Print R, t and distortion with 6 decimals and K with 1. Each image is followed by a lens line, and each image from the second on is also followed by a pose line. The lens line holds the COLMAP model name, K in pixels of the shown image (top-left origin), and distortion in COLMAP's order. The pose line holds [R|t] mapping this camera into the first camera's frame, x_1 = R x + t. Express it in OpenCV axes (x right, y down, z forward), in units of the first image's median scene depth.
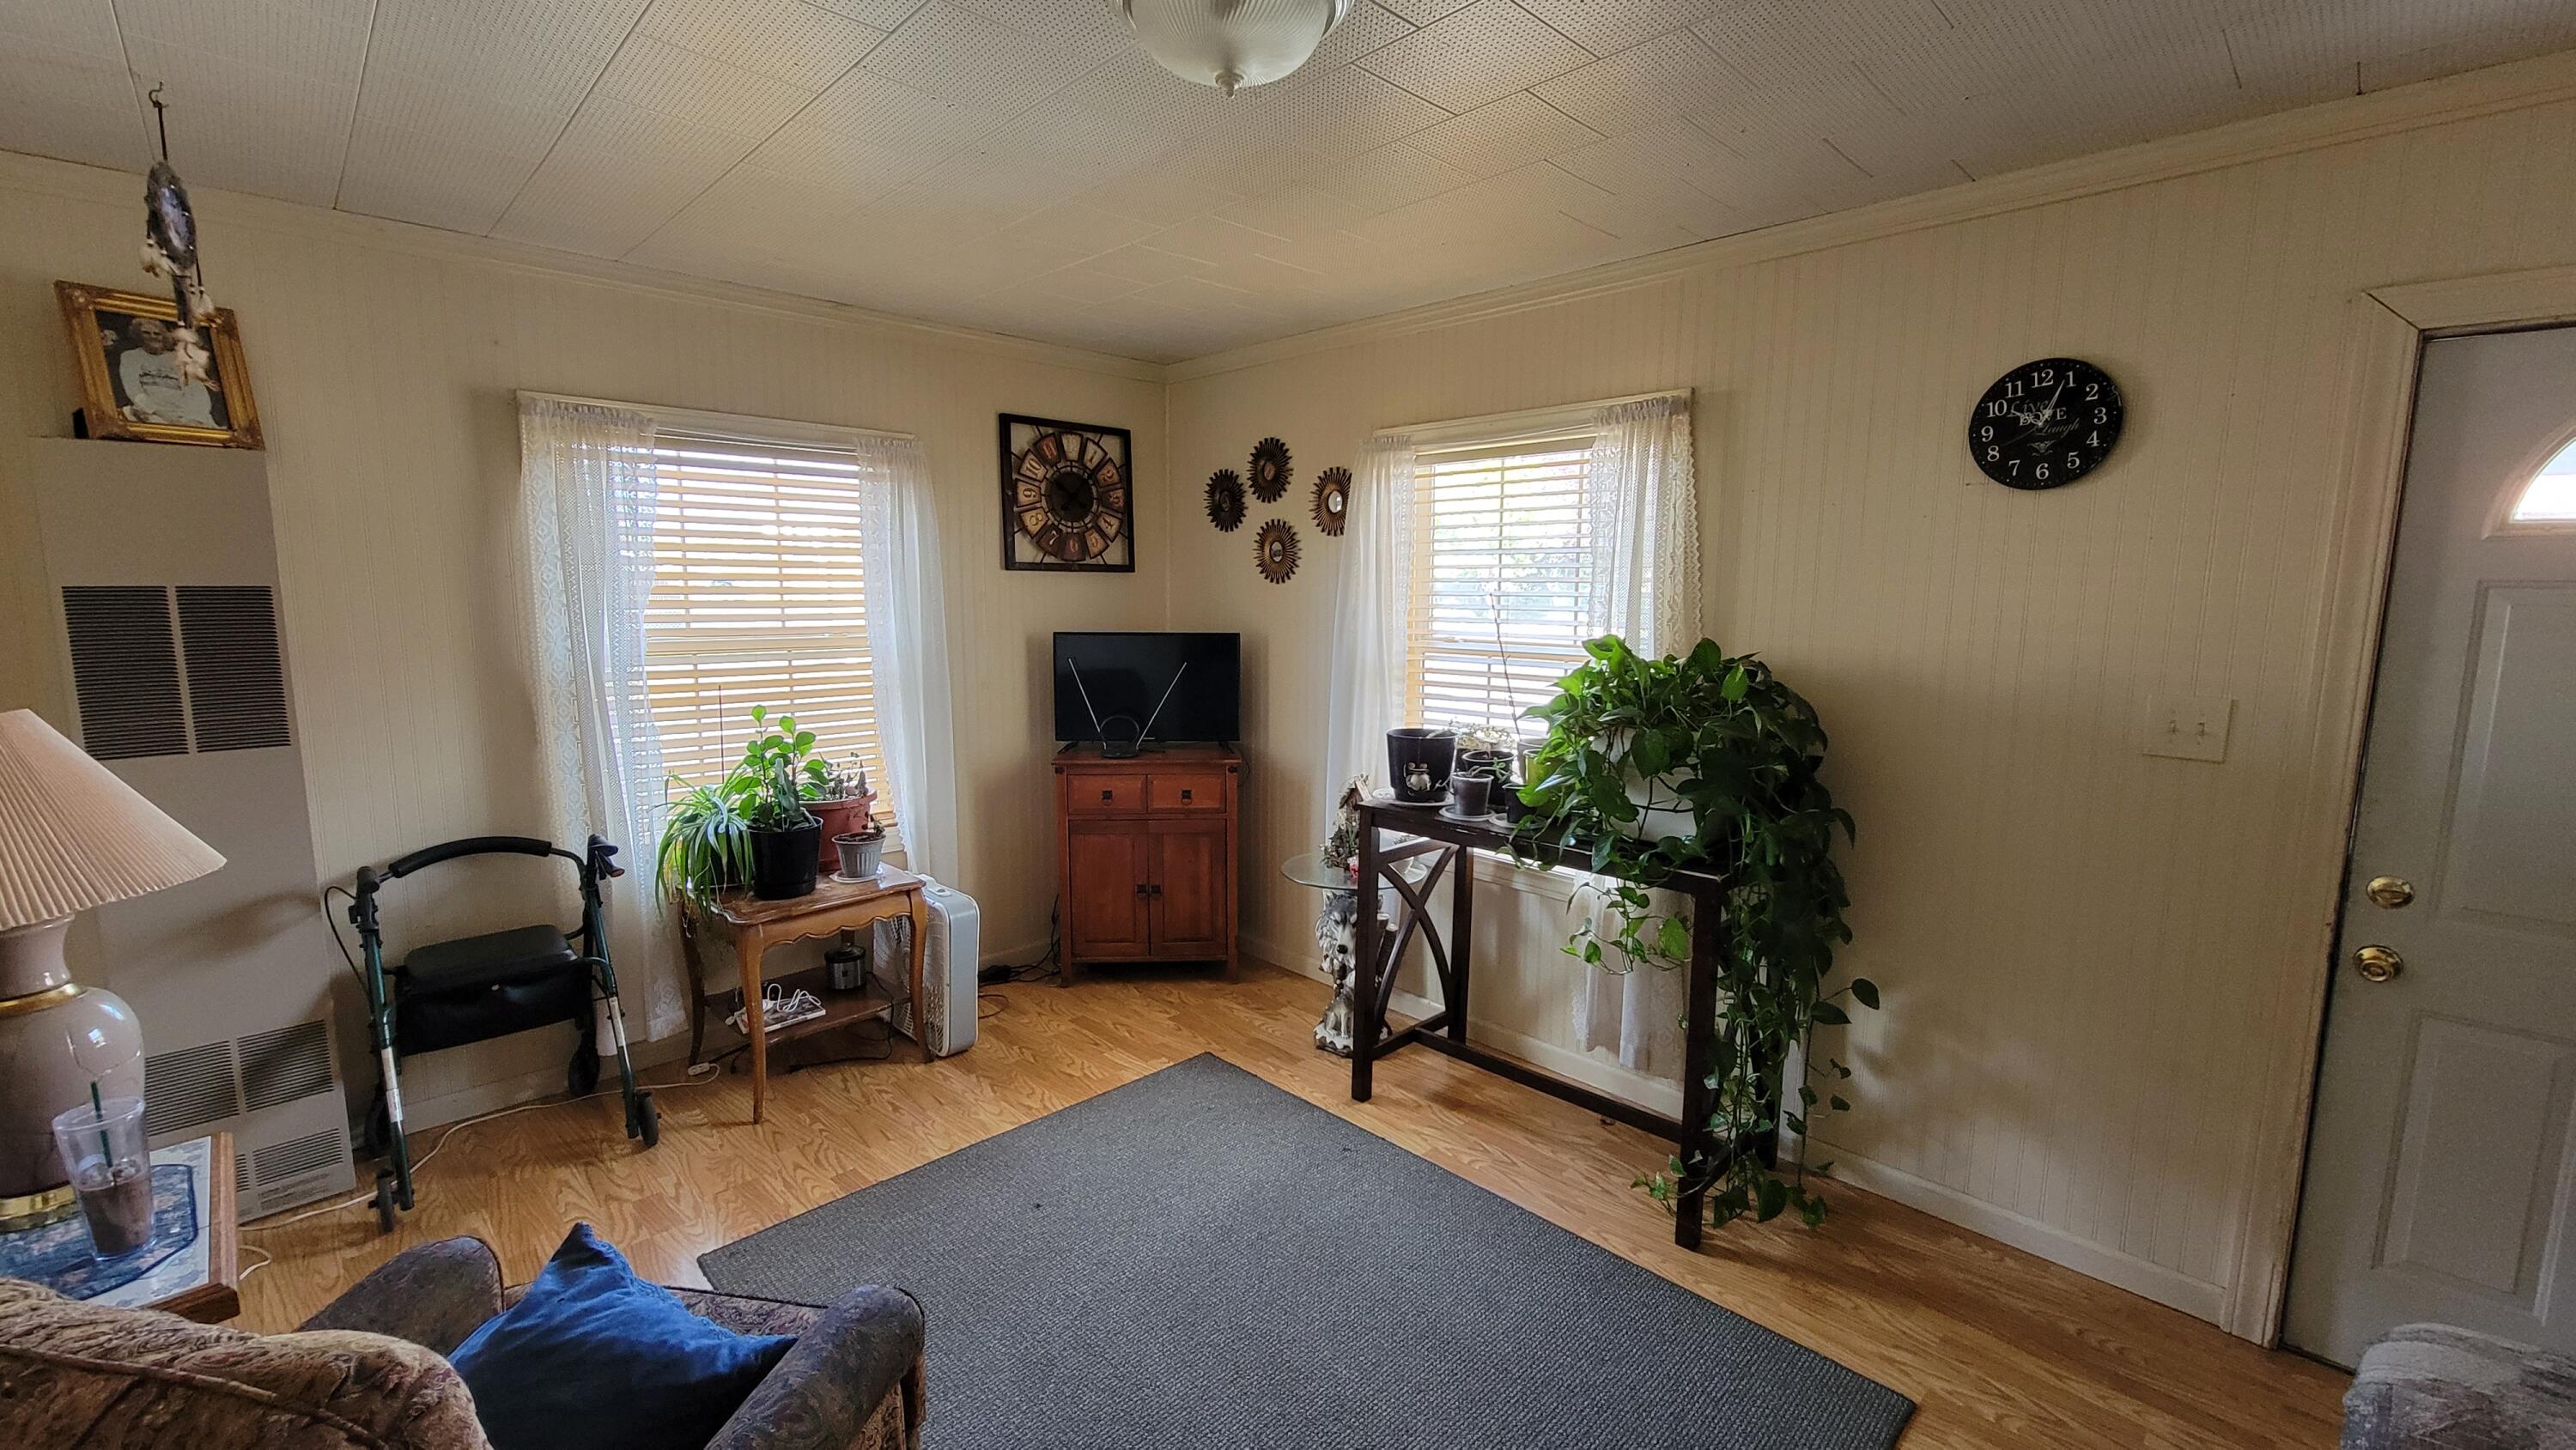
lens RADIAL K [[1048.3, 0, 1292.4], [0, 1048.3, 721.5], [0, 0, 1]] dist [0.003071, 0.000166]
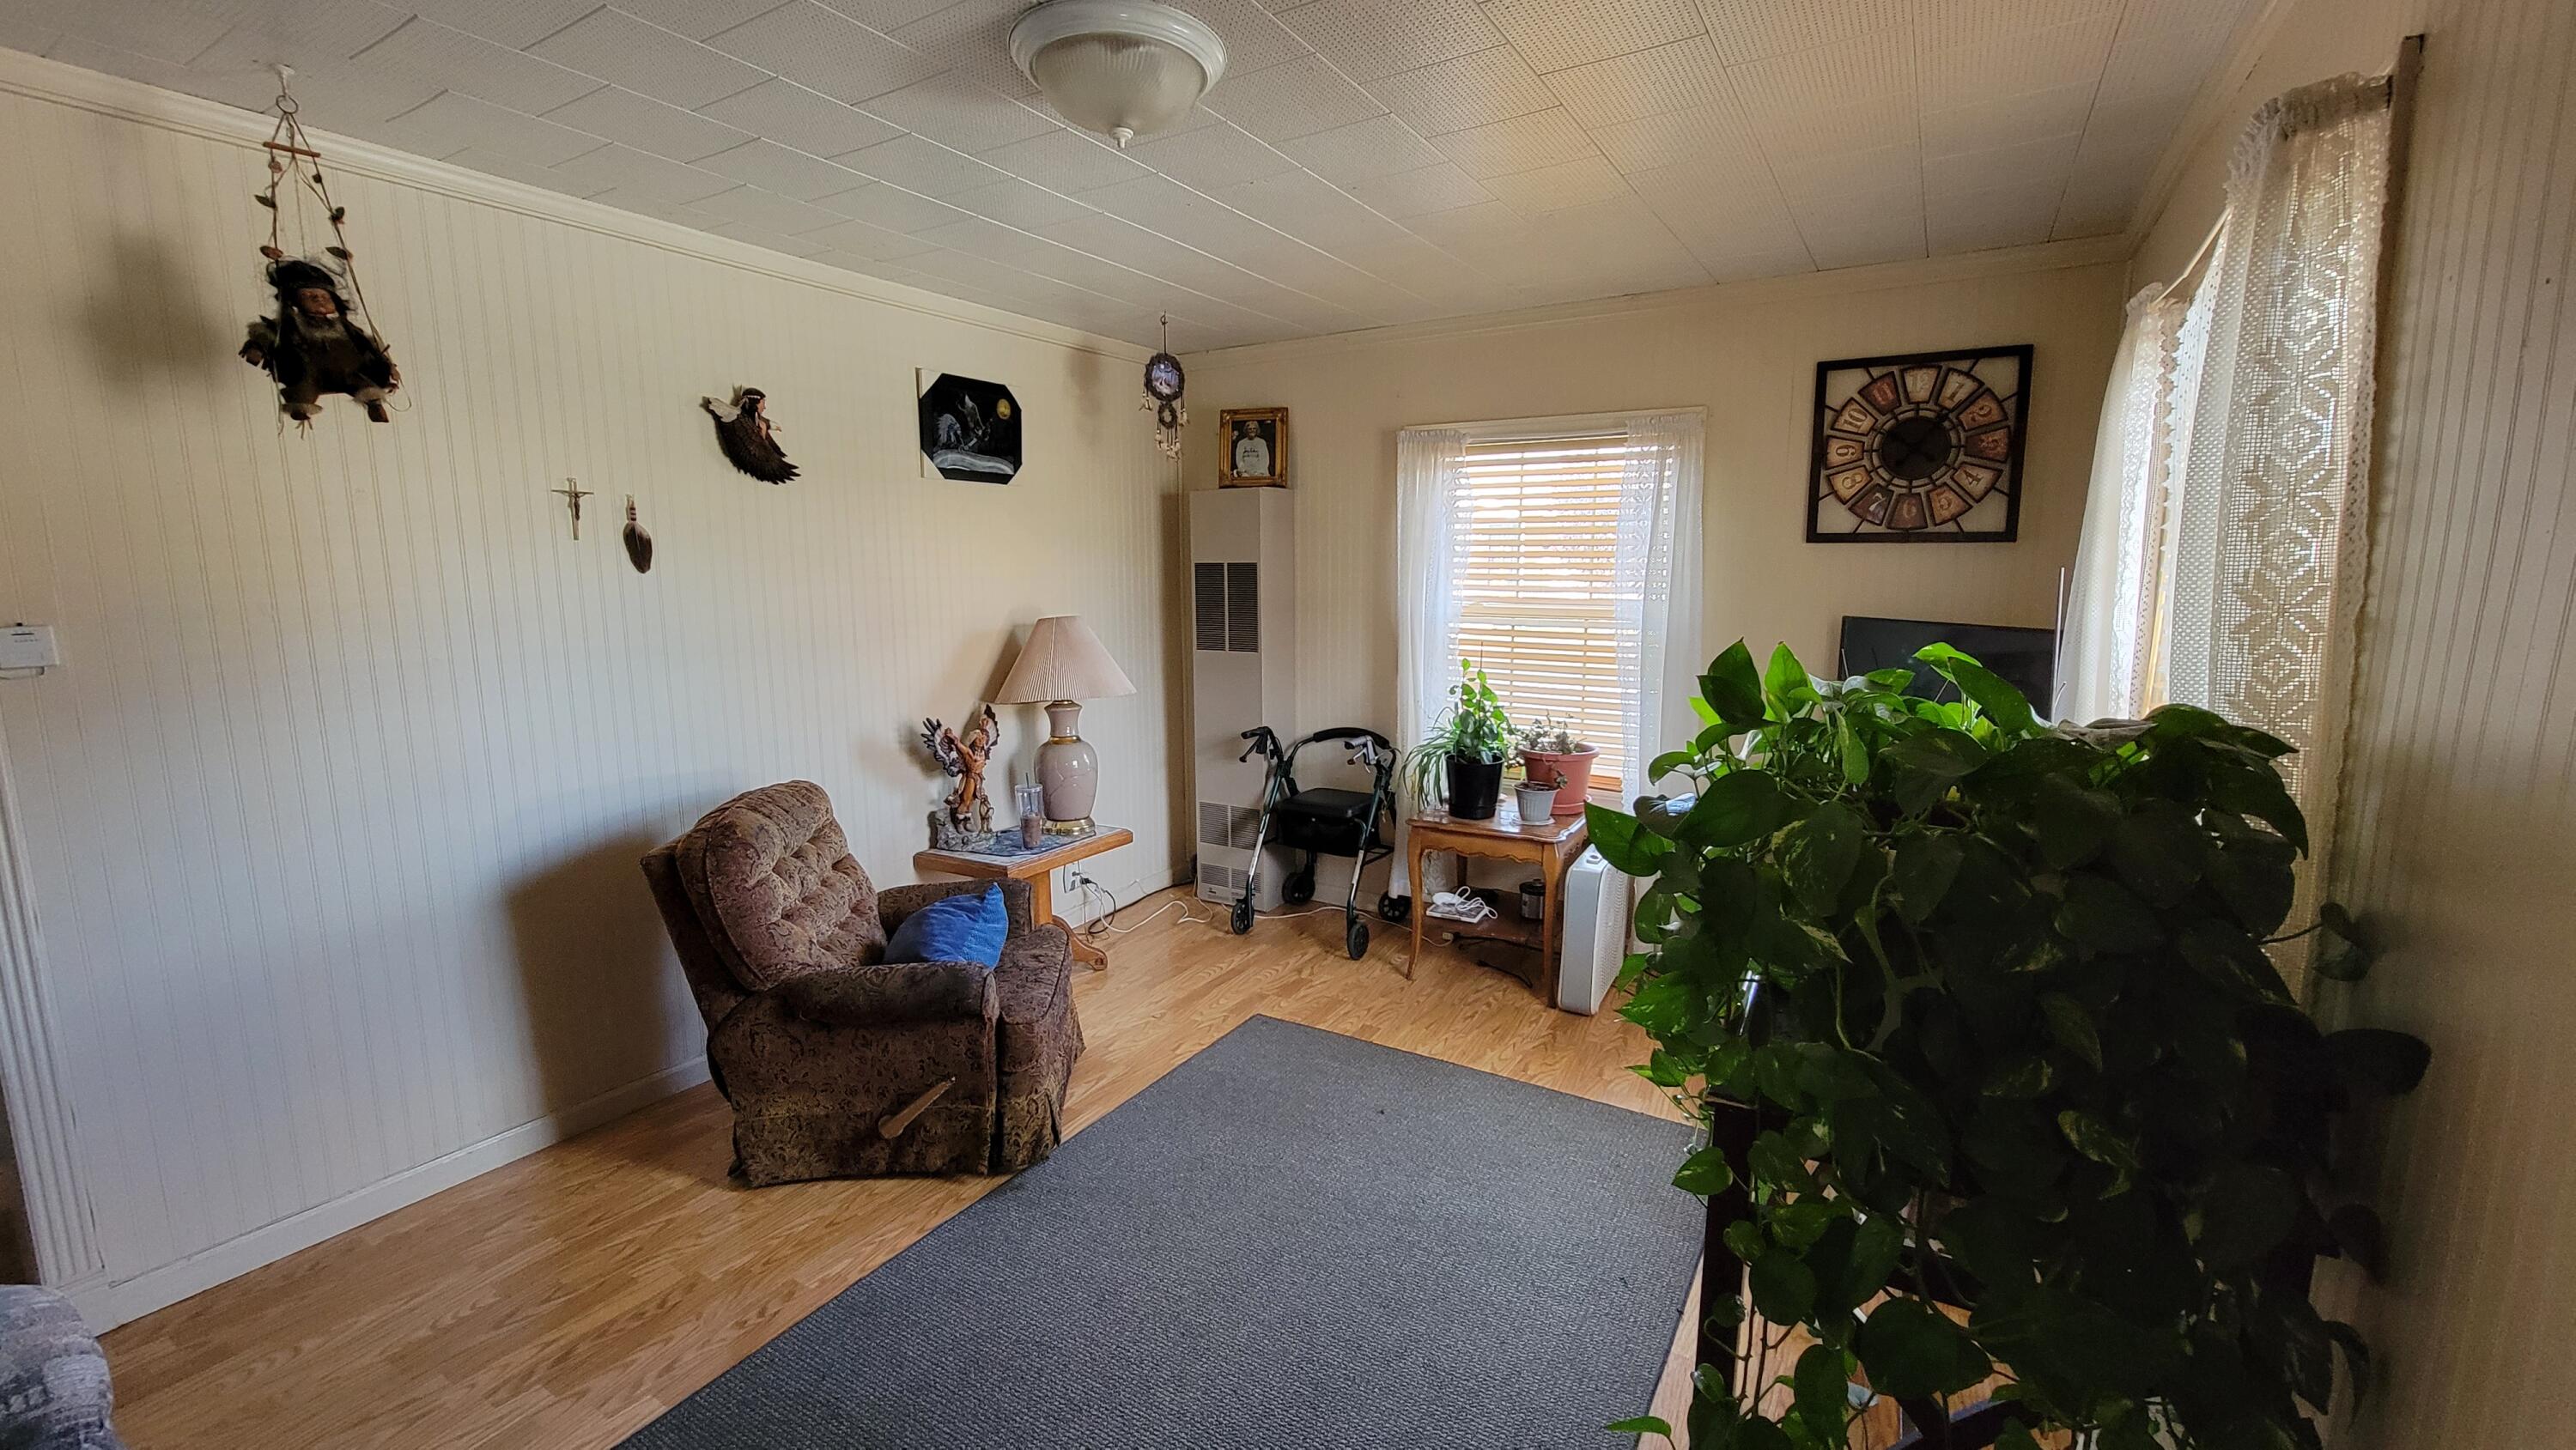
lens RADIAL K [[1048.3, 0, 1293.9], [0, 1048.3, 719.0], [0, 0, 1]] dist [0.003071, 0.000166]
pose [[0.251692, 0.140521, -0.957551, 0.480378], [-0.123318, 0.985995, 0.112281, -0.044500], [0.959919, 0.089823, 0.265496, 0.367001]]
